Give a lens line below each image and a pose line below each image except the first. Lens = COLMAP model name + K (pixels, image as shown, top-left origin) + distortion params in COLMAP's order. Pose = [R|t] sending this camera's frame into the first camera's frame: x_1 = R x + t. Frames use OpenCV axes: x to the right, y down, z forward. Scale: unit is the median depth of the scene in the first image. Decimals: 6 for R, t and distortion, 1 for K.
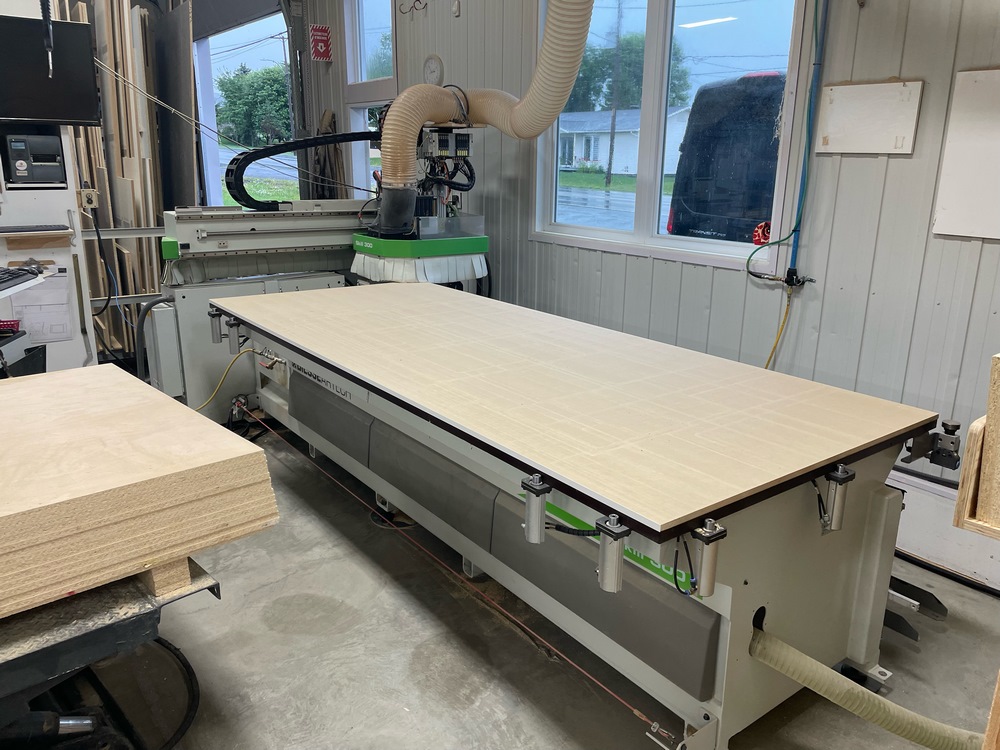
lens RADIAL K [[779.4, 0, 500.0], [0, 779.4, 375.0], [0, 0, 1]] dist [0.085319, -0.122707]
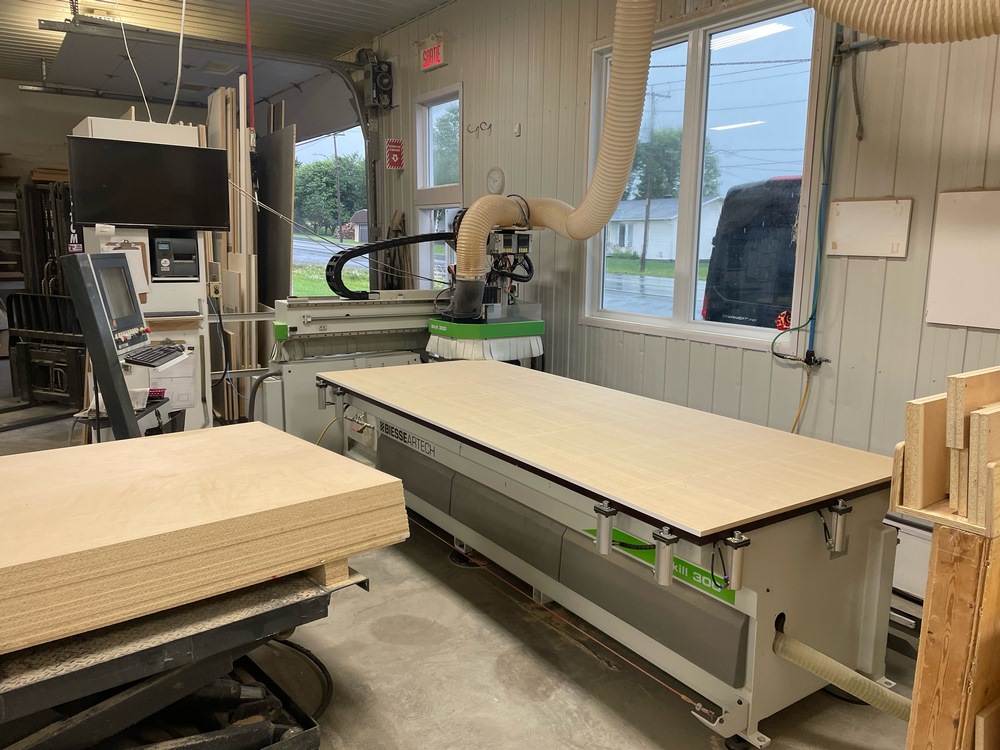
lens RADIAL K [[779.4, 0, 500.0], [0, 779.4, 375.0], [0, 0, 1]] dist [0.085319, -0.122707]
pose [[0.999002, 0.007788, -0.043978, -0.040326], [-0.012259, 0.994676, -0.102319, 0.027612], [0.042947, 0.102756, 0.993779, -0.187563]]
